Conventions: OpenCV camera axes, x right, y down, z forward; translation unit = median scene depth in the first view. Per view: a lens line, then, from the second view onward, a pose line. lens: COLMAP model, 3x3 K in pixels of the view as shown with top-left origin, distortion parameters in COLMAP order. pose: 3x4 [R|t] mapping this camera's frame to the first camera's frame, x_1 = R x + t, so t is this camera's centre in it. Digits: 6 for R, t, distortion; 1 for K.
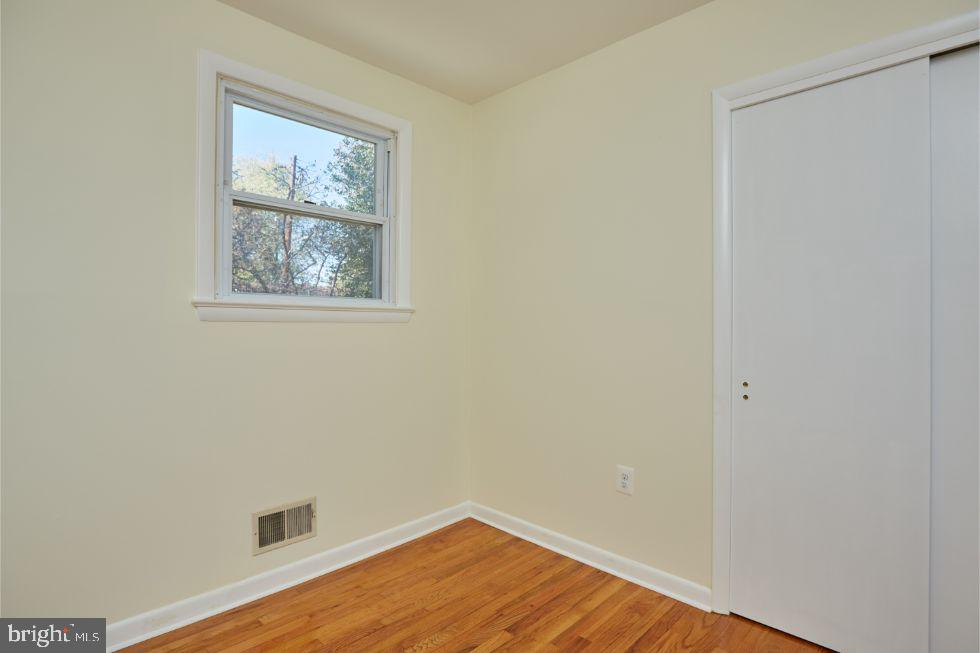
lens RADIAL K [[515.8, 0, 497.3], [0, 515.8, 322.5], [0, 0, 1]] dist [-0.007610, 0.000524]
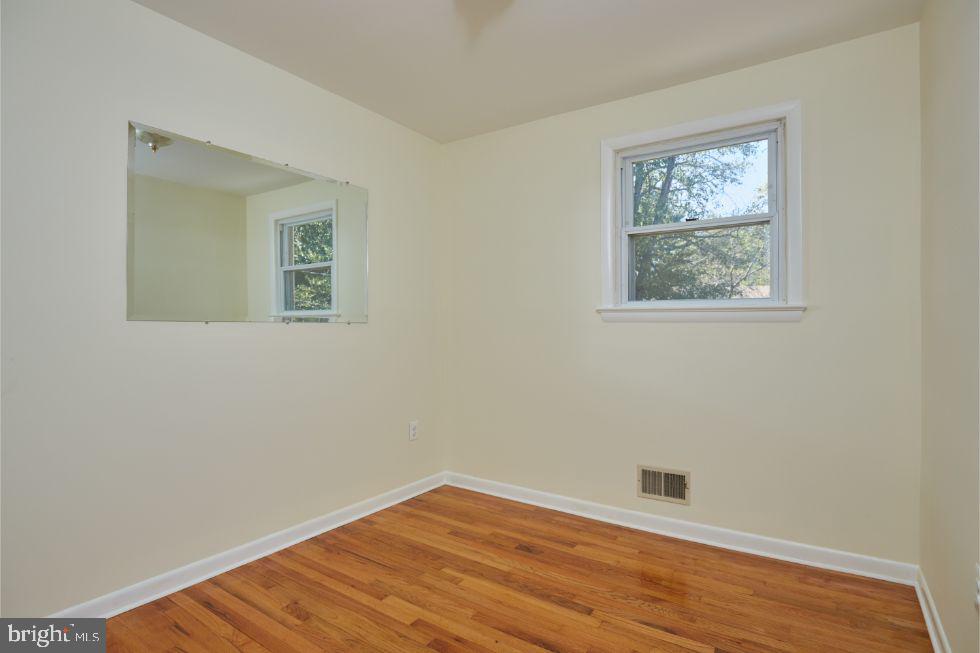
lens RADIAL K [[515.8, 0, 493.3], [0, 515.8, 323.8], [0, 0, 1]] dist [-0.007610, 0.000524]
pose [[0.164705, -0.007038, -0.986318, 0.744472], [0.003772, 0.999972, -0.006506, 0.009175], [0.986336, -0.002649, 0.164726, 0.380457]]
